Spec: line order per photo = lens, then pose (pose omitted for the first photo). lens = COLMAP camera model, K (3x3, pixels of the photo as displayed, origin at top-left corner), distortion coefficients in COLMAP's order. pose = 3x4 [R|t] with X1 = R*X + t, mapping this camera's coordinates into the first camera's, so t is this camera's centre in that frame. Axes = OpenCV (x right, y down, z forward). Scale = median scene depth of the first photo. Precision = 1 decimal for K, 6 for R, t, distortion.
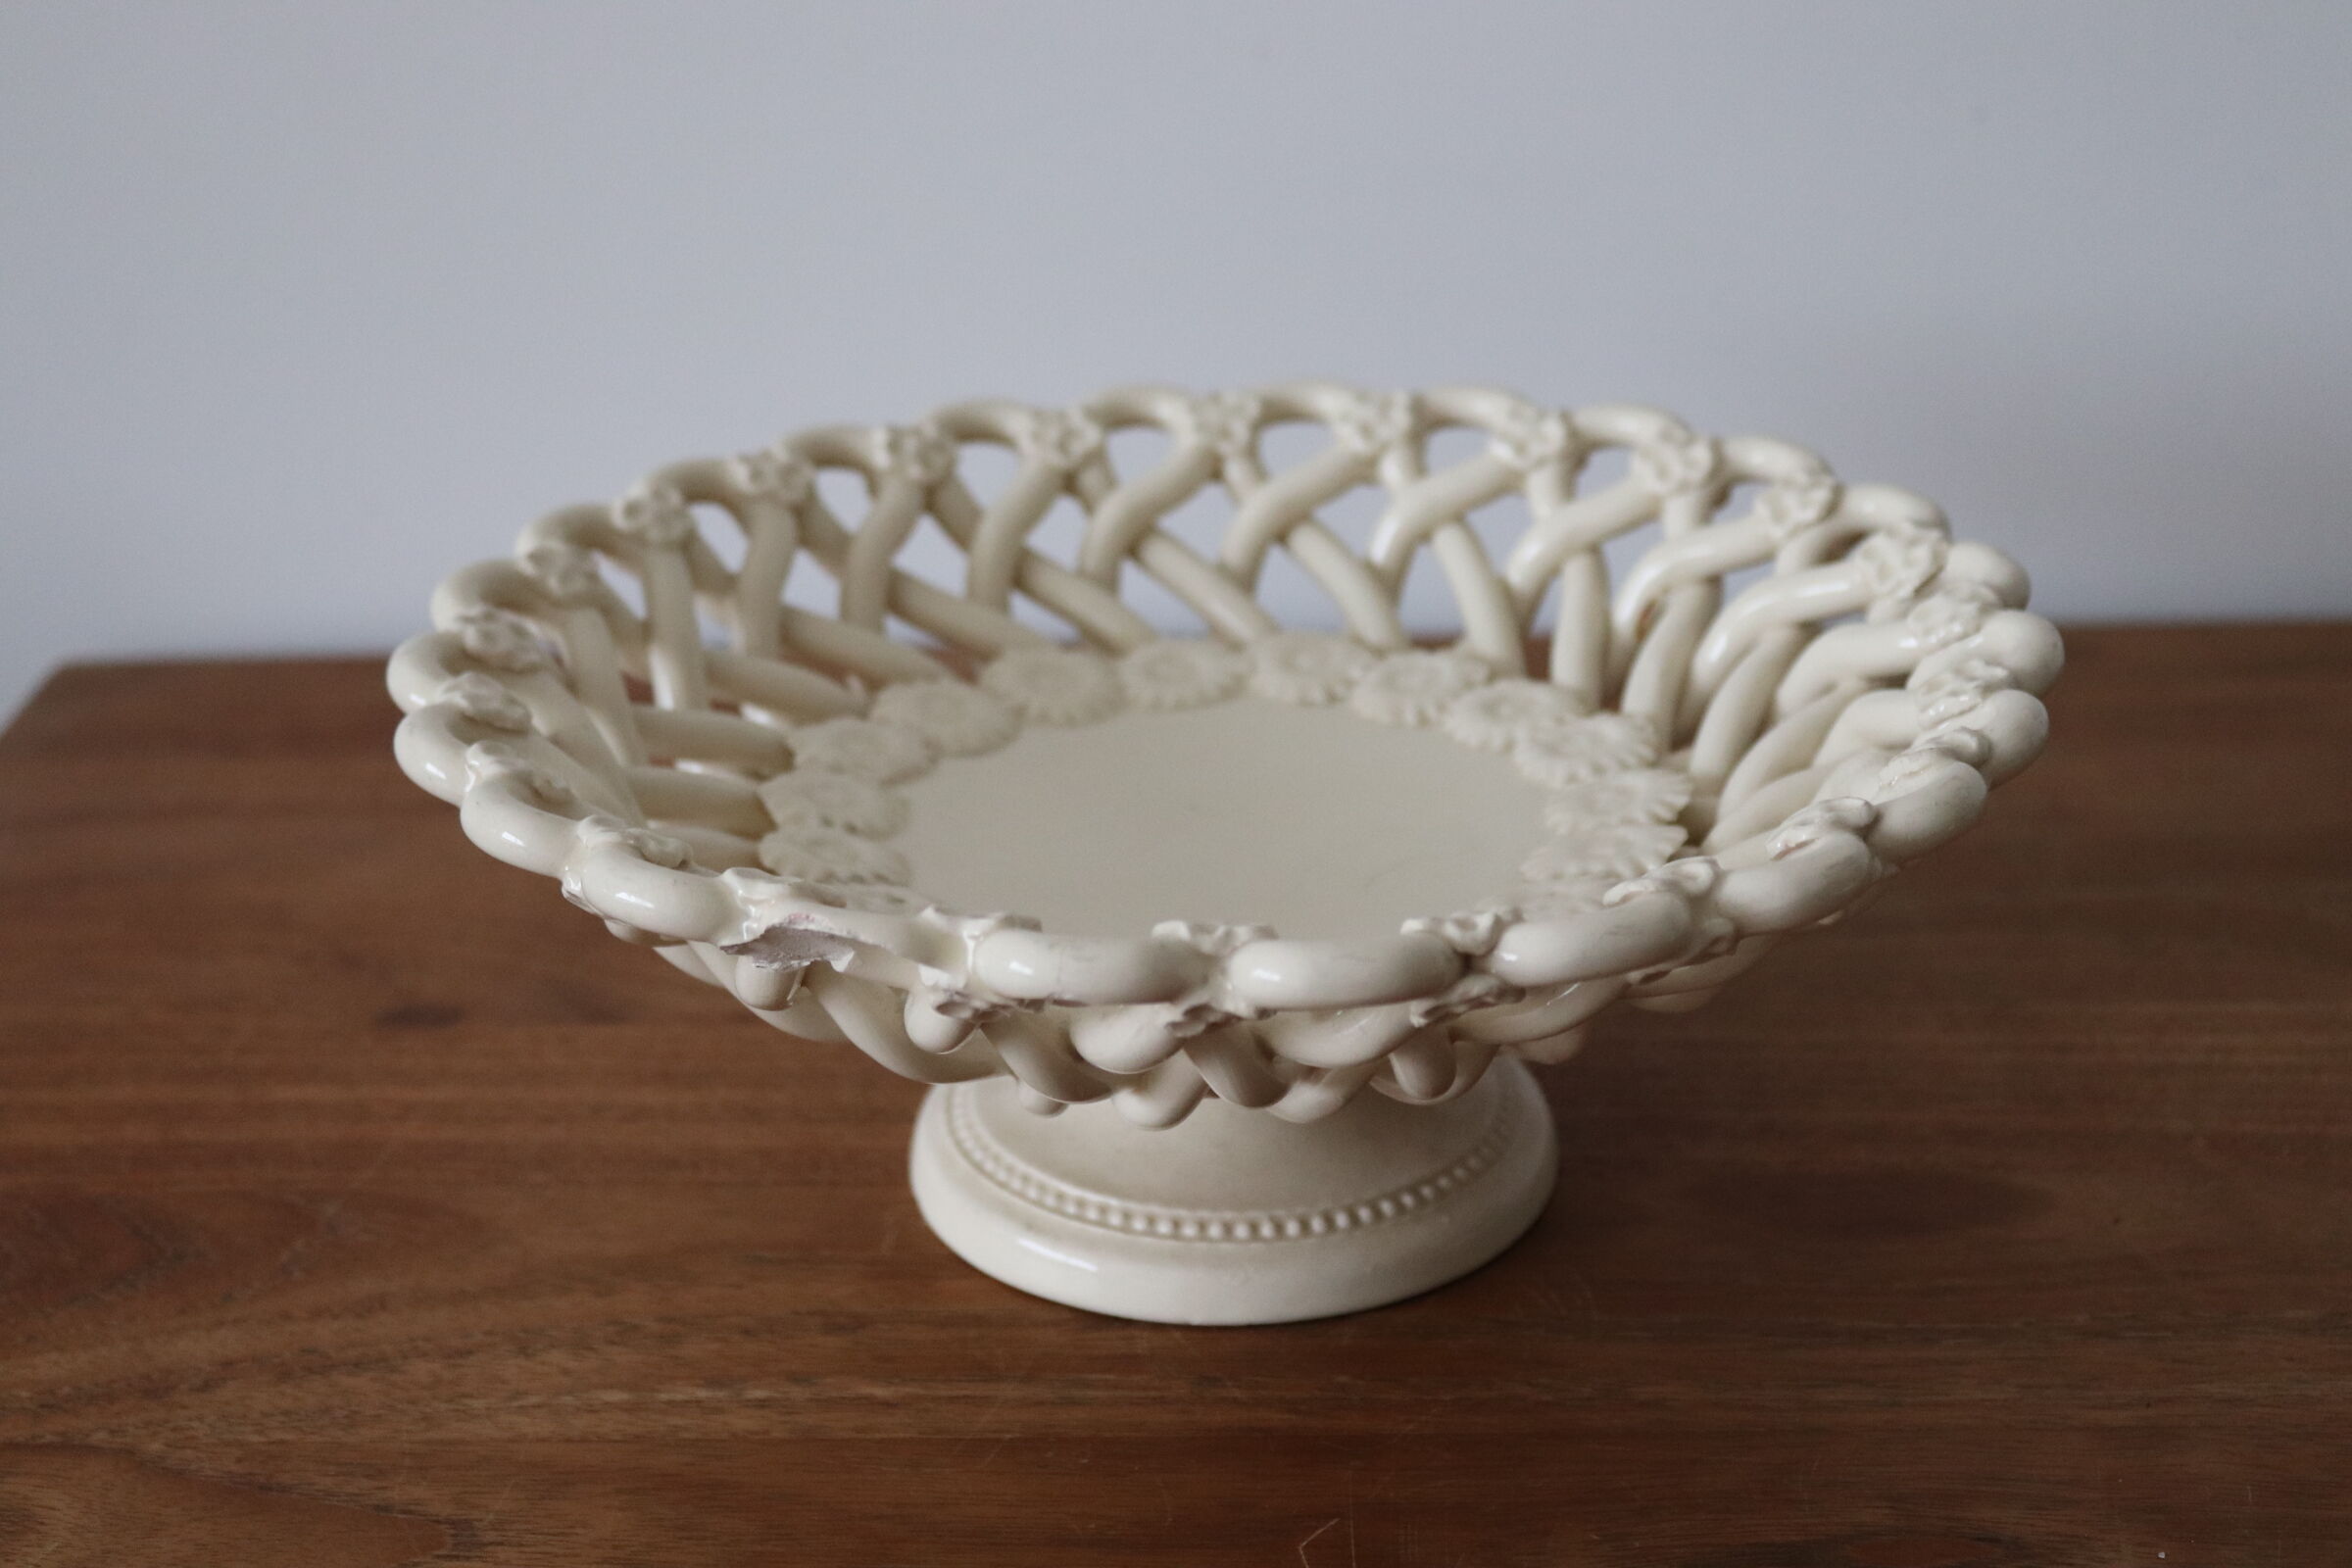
lens RADIAL K [[3784.6, 0, 1179.0], [0, 3784.6, 768.5], [0, 0, 1]] dist [0.030734, 0.000000]
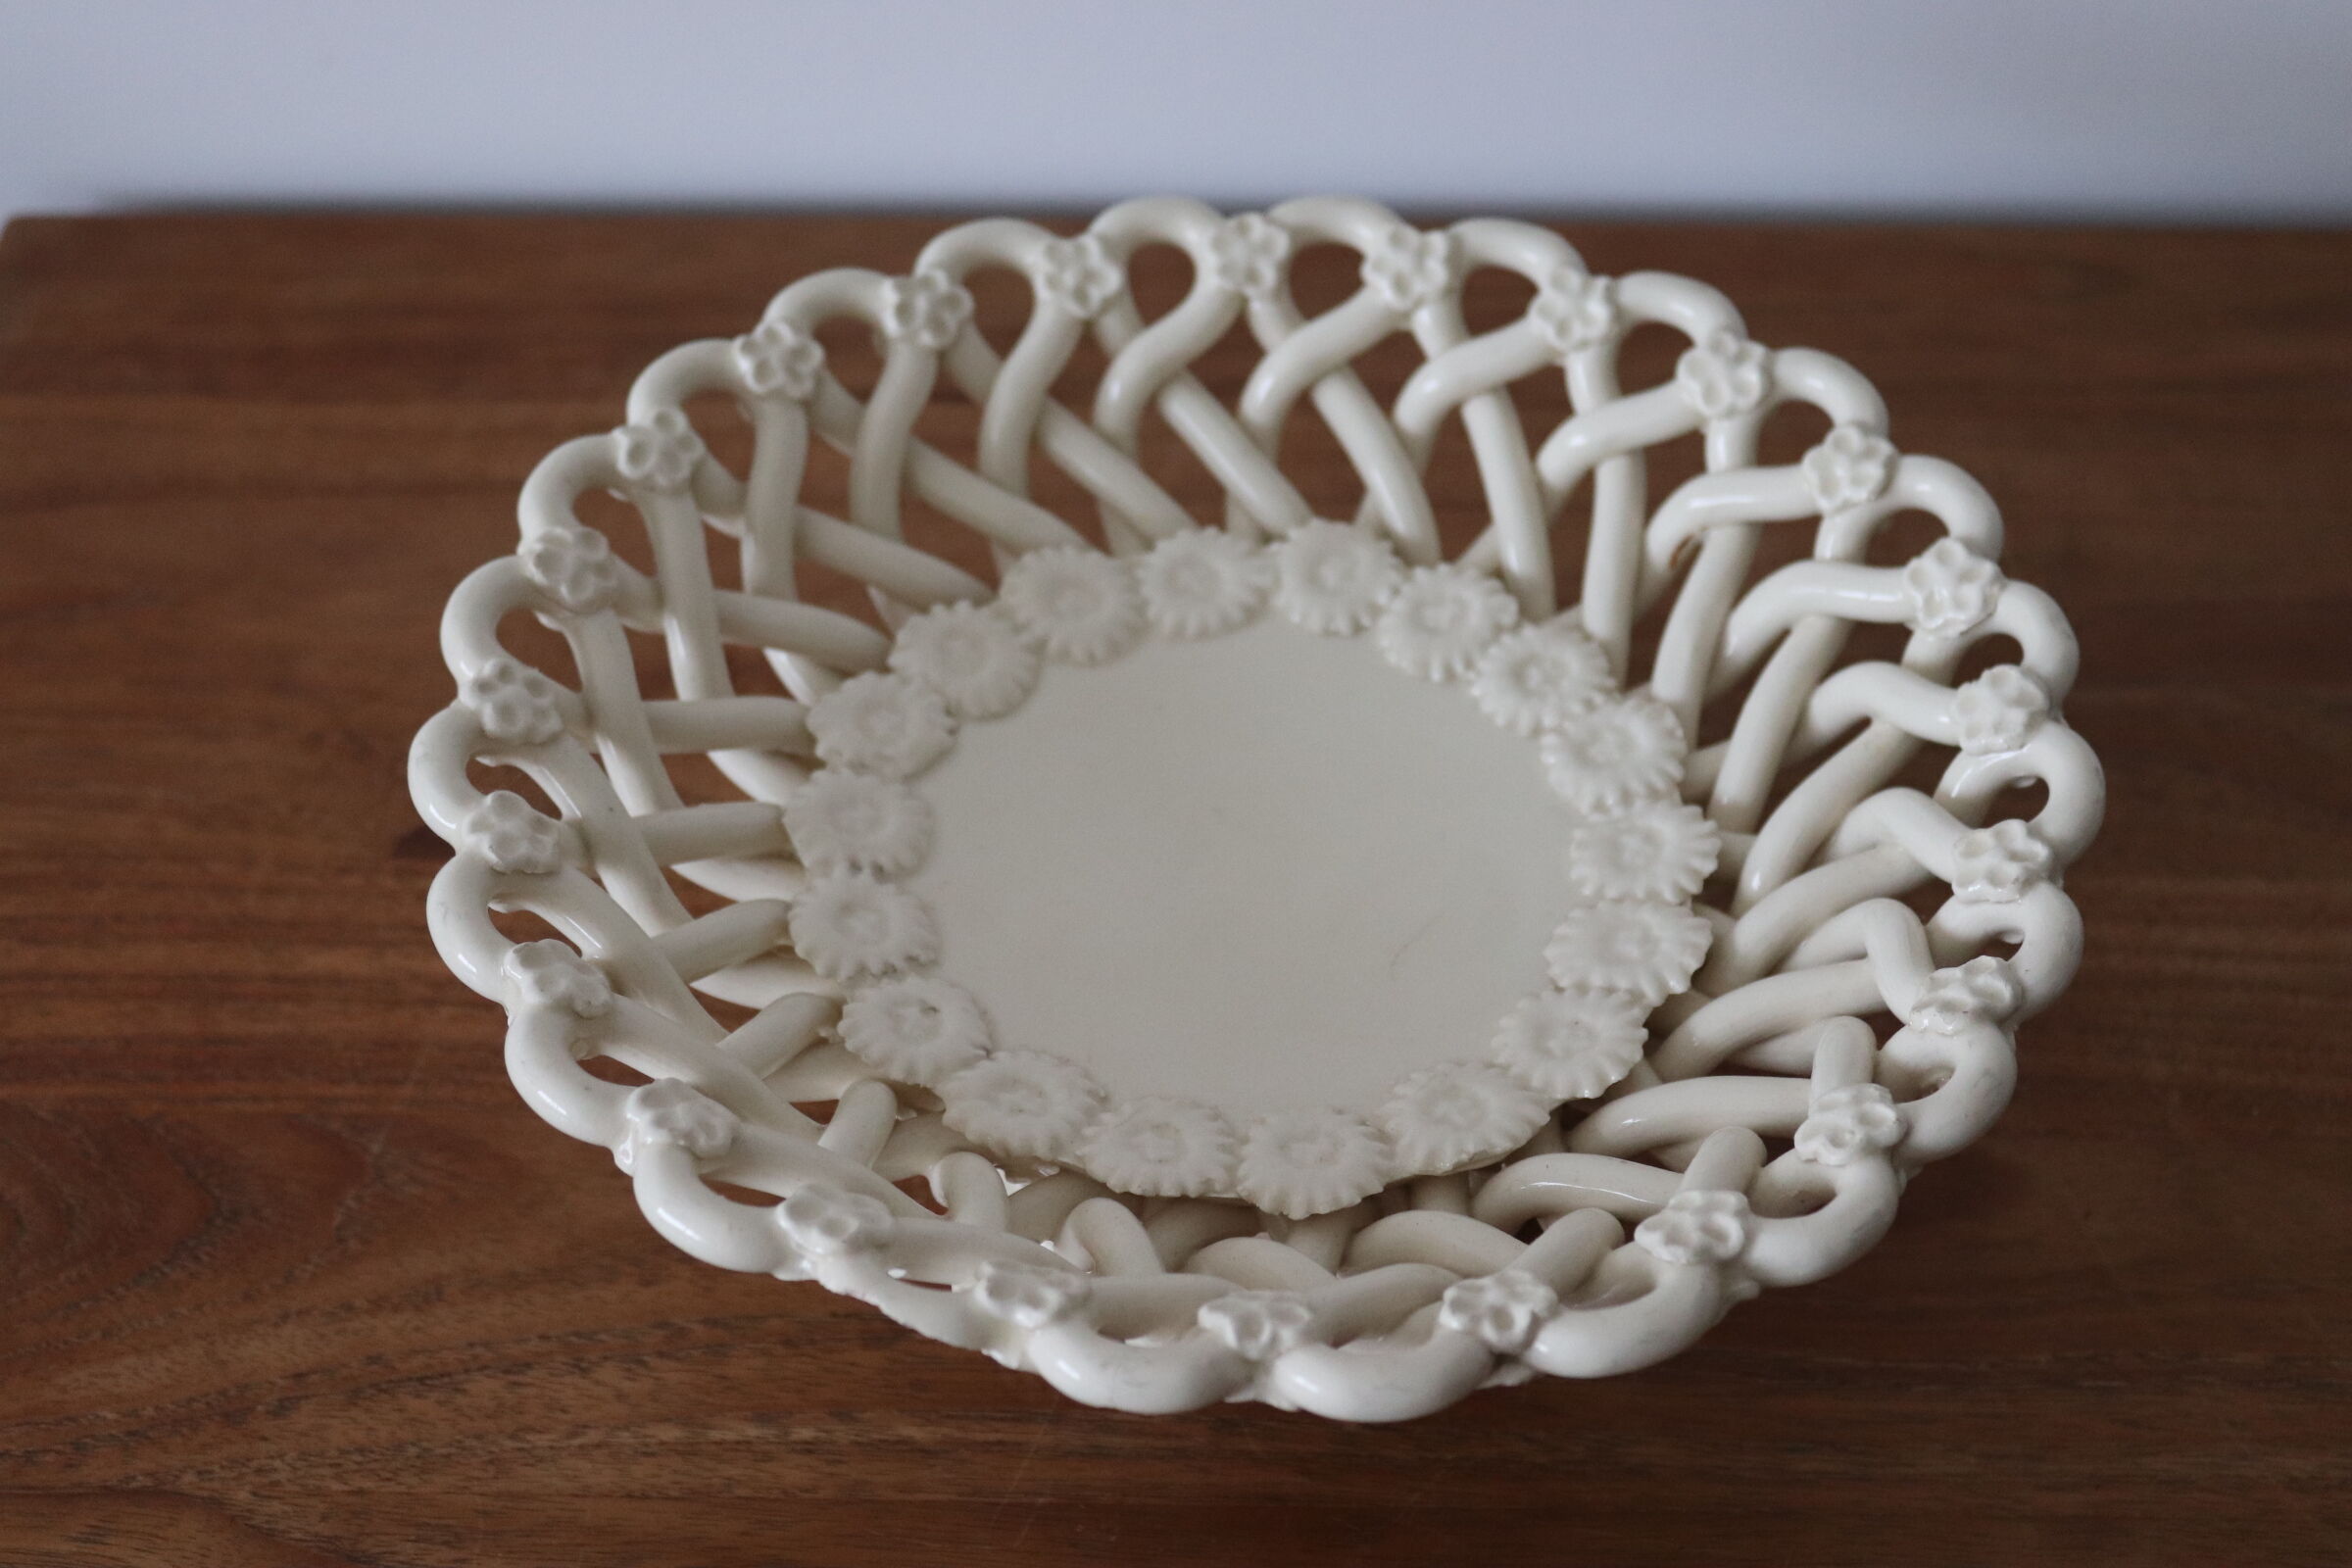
lens RADIAL K [[3784.6, 0, 1179.2], [0, 3784.6, 778.1], [0, 0, 1]] dist [0.030734, 0.000000]
pose [[0.999584, 0.011987, 0.026216, -0.034841], [-0.021834, 0.908624, 0.417043, -0.439093], [-0.018821, -0.417443, 0.908508, 0.103203]]
